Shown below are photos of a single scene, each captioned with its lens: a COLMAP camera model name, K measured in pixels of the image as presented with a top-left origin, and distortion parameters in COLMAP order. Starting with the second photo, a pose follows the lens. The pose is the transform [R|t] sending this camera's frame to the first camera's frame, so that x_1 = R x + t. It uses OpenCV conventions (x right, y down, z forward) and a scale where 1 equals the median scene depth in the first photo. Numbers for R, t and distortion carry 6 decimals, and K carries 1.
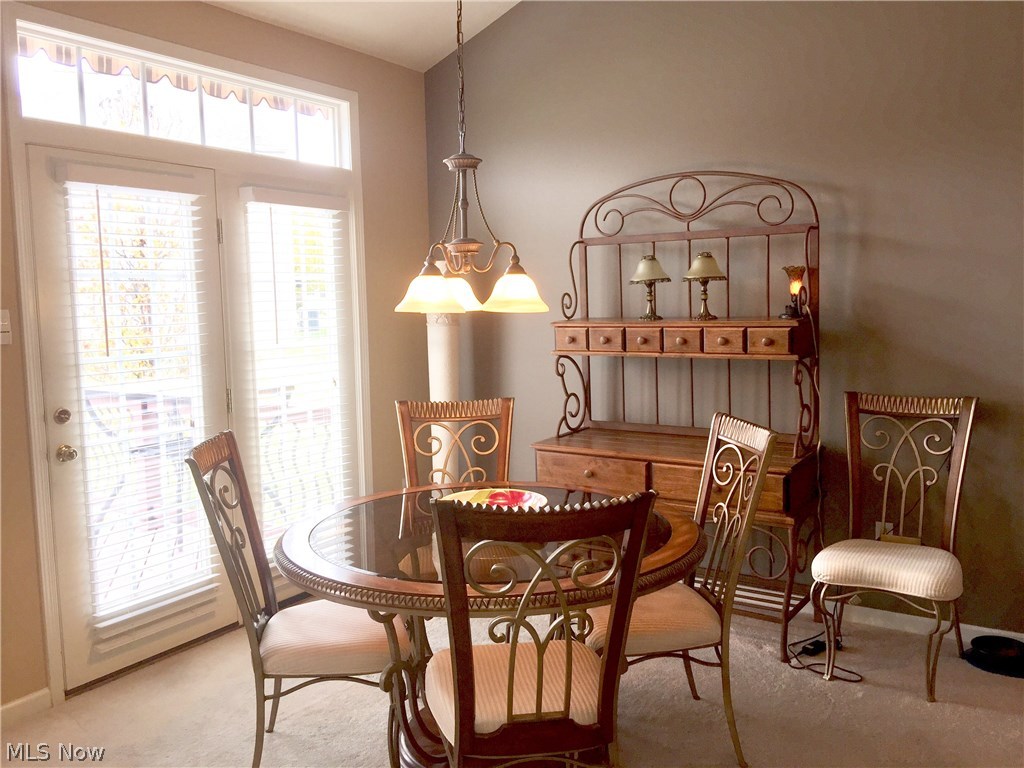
lens RADIAL K [[862.8, 0, 505.9], [0, 862.8, 384.5], [0, 0, 1]] dist [0.066848, -0.122169]
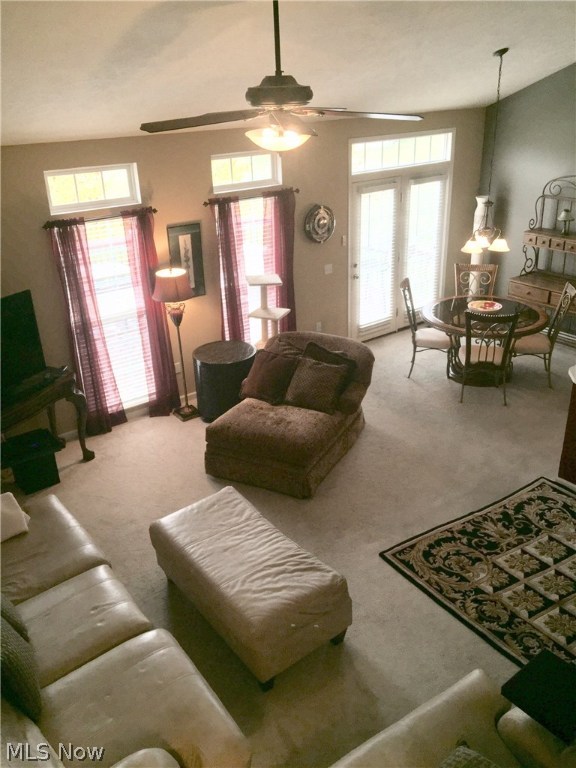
lens RADIAL K [[649.9, 0, 285.7], [0, 649.9, 381.4], [0, 0, 1]] dist [0.067371, -0.108071]
pose [[0.934526, 0.138720, -0.327745, 0.113645], [-0.022731, 0.942293, 0.334017, -0.352408], [0.355167, -0.304698, 0.883751, -1.354590]]
